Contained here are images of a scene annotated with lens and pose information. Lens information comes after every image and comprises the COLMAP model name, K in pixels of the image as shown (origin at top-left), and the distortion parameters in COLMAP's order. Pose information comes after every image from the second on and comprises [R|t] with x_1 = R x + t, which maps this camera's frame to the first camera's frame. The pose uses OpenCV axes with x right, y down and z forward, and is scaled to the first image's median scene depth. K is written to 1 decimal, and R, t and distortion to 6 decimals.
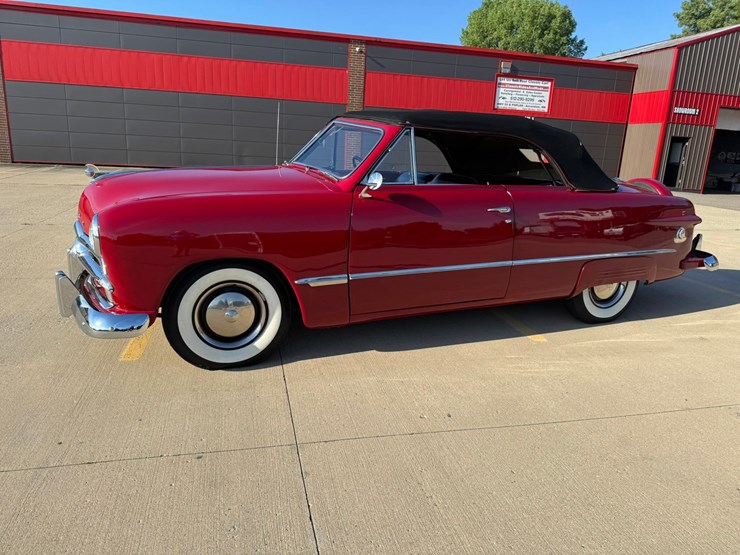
lens RADIAL K [[536.1, 0, 369.9], [0, 536.1, 286.1], [0, 0, 1]] dist [0.002559, -0.010439]
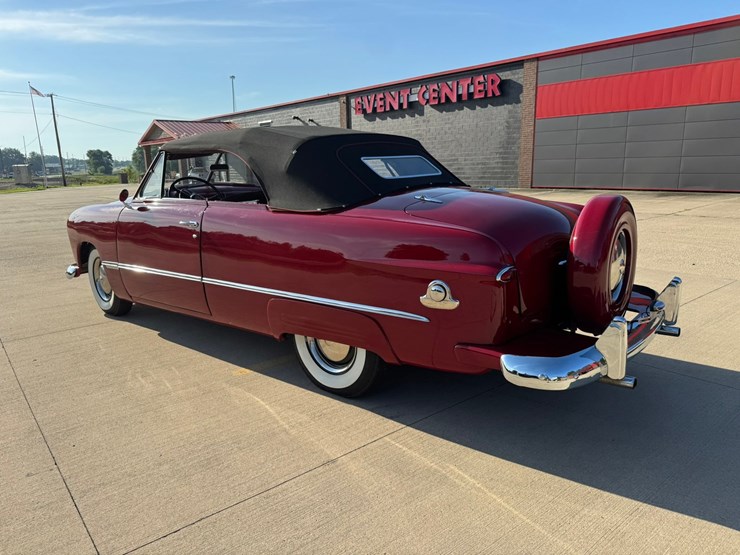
lens RADIAL K [[536.1, 0, 369.9], [0, 536.1, 286.1], [0, 0, 1]] dist [0.002559, -0.010439]
pose [[0.426610, 0.144082, -0.892885, 1.095123], [-0.183061, 0.980551, 0.070764, -0.136040], [0.885716, 0.133264, 0.444689, 0.717159]]
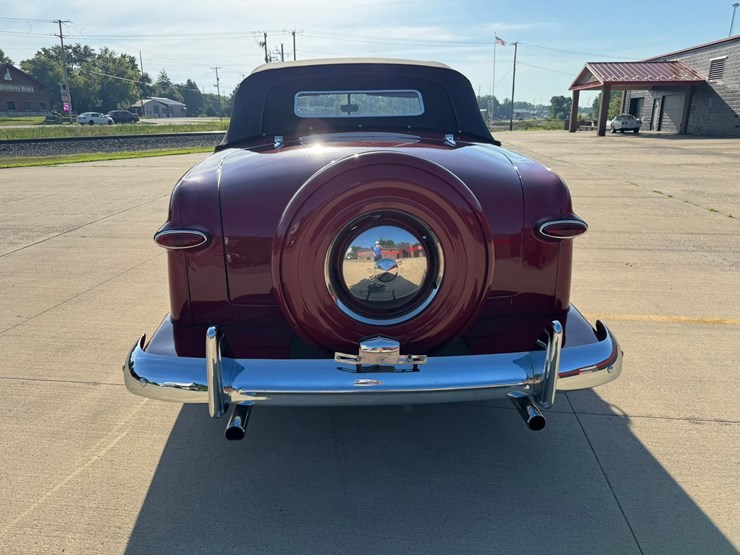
lens RADIAL K [[536.1, 0, 369.9], [0, 536.1, 286.1], [0, 0, 1]] dist [0.002559, -0.010439]
pose [[-0.376245, 0.232840, -0.896786, 1.003847], [-0.241825, 0.909679, 0.337645, -0.303114], [0.894405, 0.343902, -0.285956, 1.413938]]
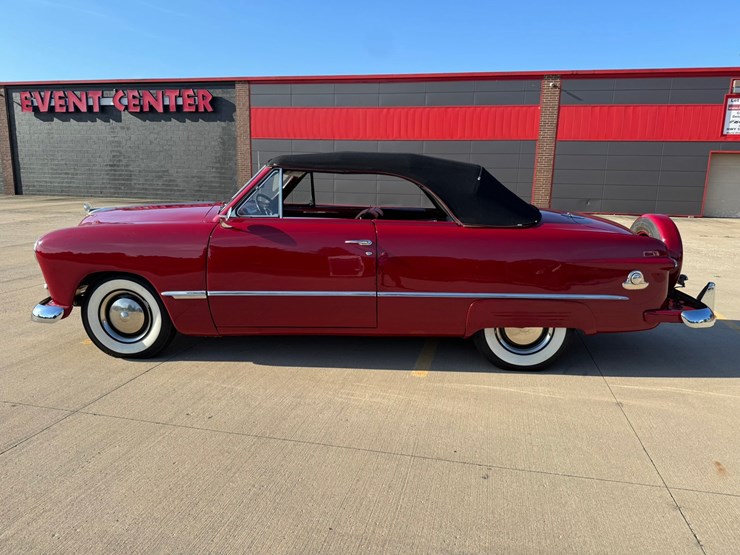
lens RADIAL K [[526.4, 0, 370.0], [0, 526.4, 277.5], [0, 0, 1]] dist [0.066336, -0.084694]
pose [[0.893323, 0.055380, -0.445991, 0.605252], [-0.091292, 0.994049, -0.059426, -0.011379], [0.440046, 0.093802, 0.893063, 0.074199]]
